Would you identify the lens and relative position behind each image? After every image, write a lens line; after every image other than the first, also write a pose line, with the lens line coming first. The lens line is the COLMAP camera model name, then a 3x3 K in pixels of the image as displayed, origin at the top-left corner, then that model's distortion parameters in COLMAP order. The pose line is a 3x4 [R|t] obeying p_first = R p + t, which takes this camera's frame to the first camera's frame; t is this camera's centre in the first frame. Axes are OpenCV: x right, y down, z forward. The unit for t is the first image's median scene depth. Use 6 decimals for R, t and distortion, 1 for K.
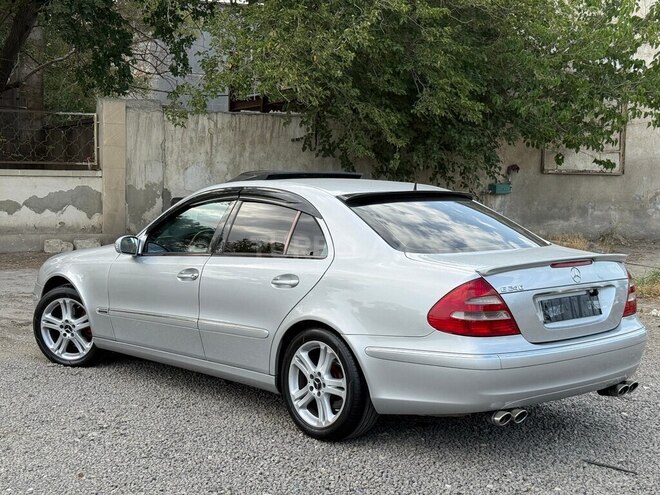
lens RADIAL K [[1038.6, 0, 330.0], [0, 1038.6, 247.5], [0, 0, 1]] dist [0.107365, -0.121751]
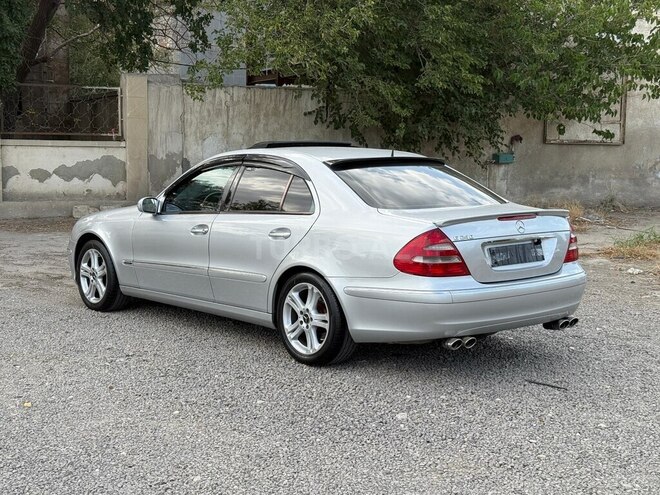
lens RADIAL K [[1038.6, 0, 330.0], [0, 1038.6, 247.5], [0, 0, 1]] dist [0.107365, -0.121751]
pose [[0.999764, 0.000738, -0.021722, 0.030041], [-0.000138, 0.999619, 0.027602, 0.011694], [0.021734, -0.027592, 0.999383, -0.141232]]
